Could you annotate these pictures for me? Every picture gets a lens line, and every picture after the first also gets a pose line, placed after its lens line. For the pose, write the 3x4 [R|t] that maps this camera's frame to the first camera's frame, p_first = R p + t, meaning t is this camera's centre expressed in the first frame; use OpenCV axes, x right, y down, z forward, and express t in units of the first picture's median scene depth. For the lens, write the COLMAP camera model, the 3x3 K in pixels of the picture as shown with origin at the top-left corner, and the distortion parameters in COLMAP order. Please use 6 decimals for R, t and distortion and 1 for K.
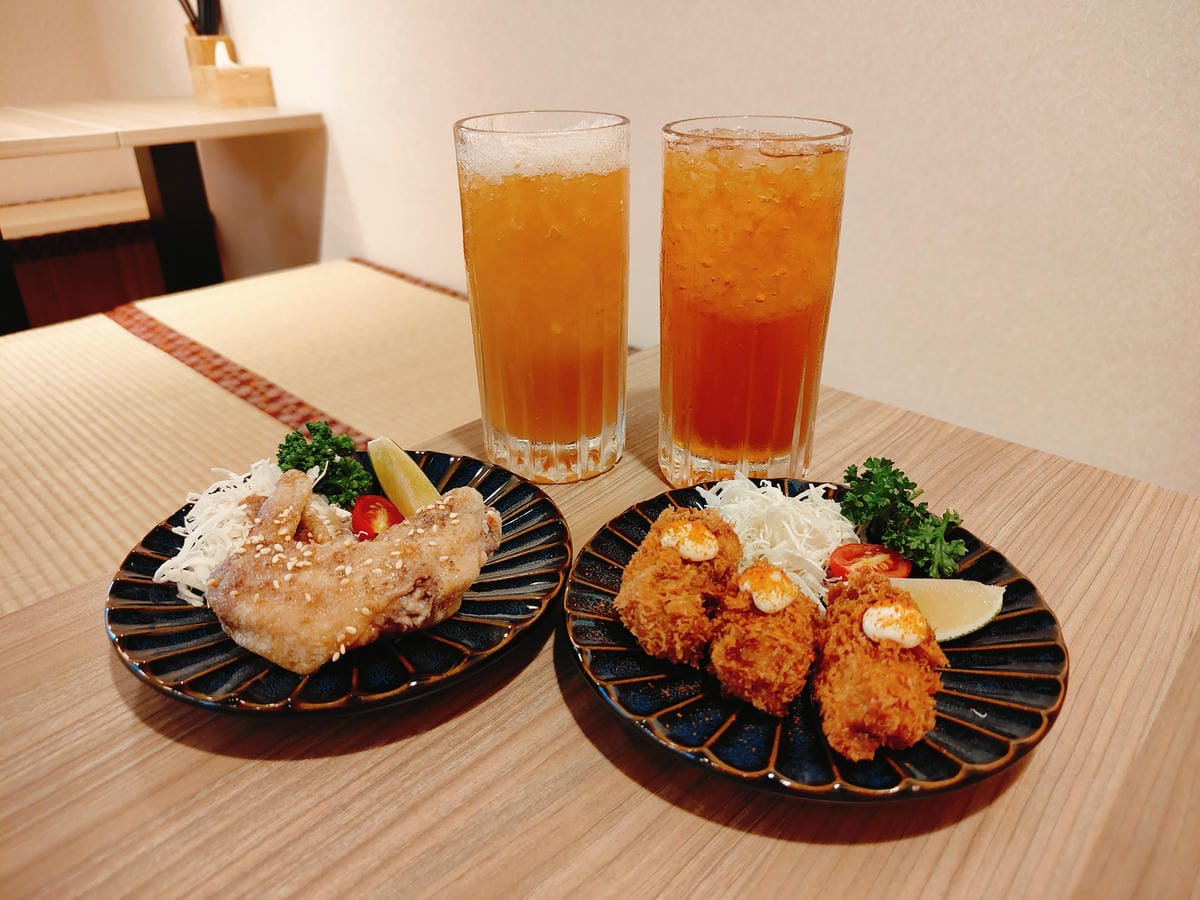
lens RADIAL K [[867.6, 0, 600.0], [0, 867.6, 450.0], [0, 0, 1]] dist [-0.018477, -0.000290]
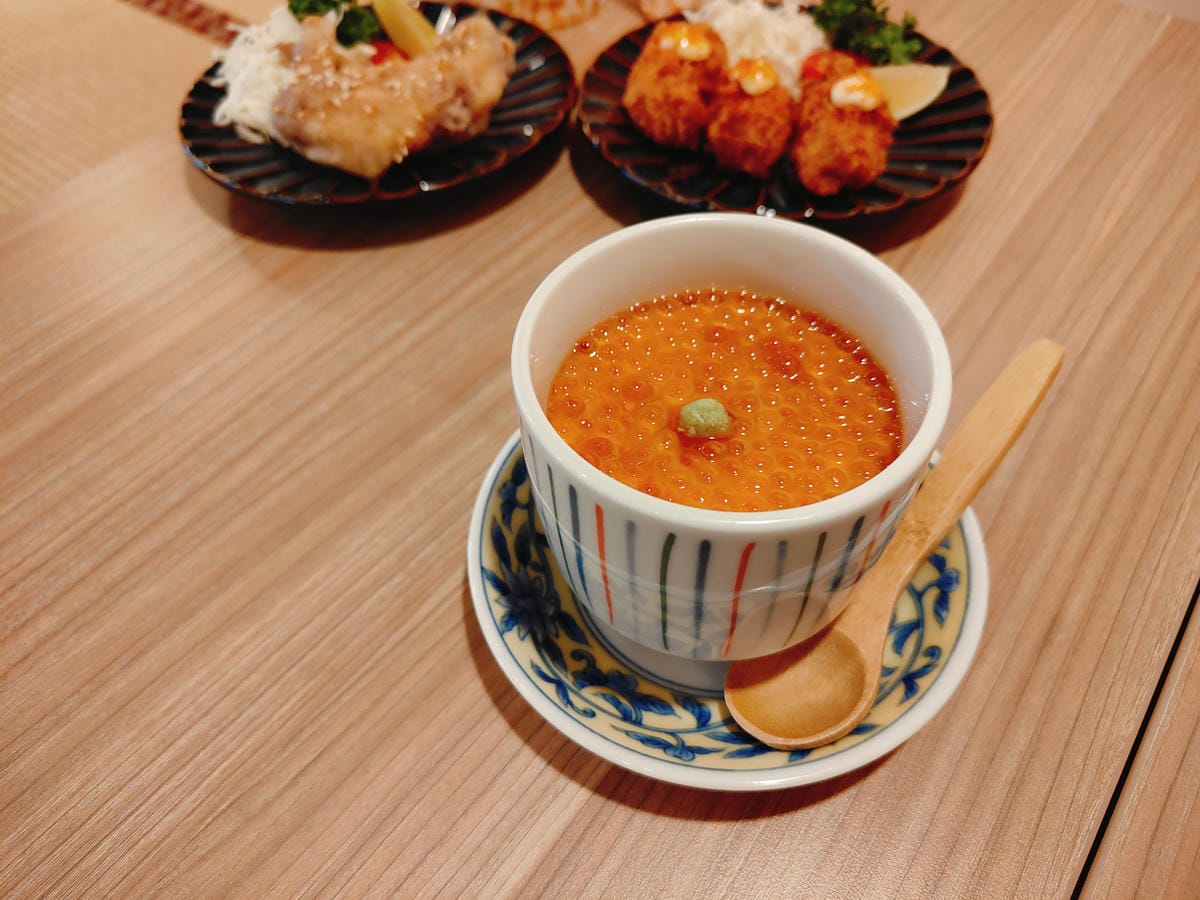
lens RADIAL K [[878.9, 0, 593.3], [0, 878.9, 449.0], [0, 0, 1]] dist [-0.025606, -0.000388]
pose [[0.996324, -0.080455, 0.029410, -0.102190], [0.062264, 0.915955, 0.396420, 0.139948], [-0.058832, -0.393132, 0.917598, -0.292390]]
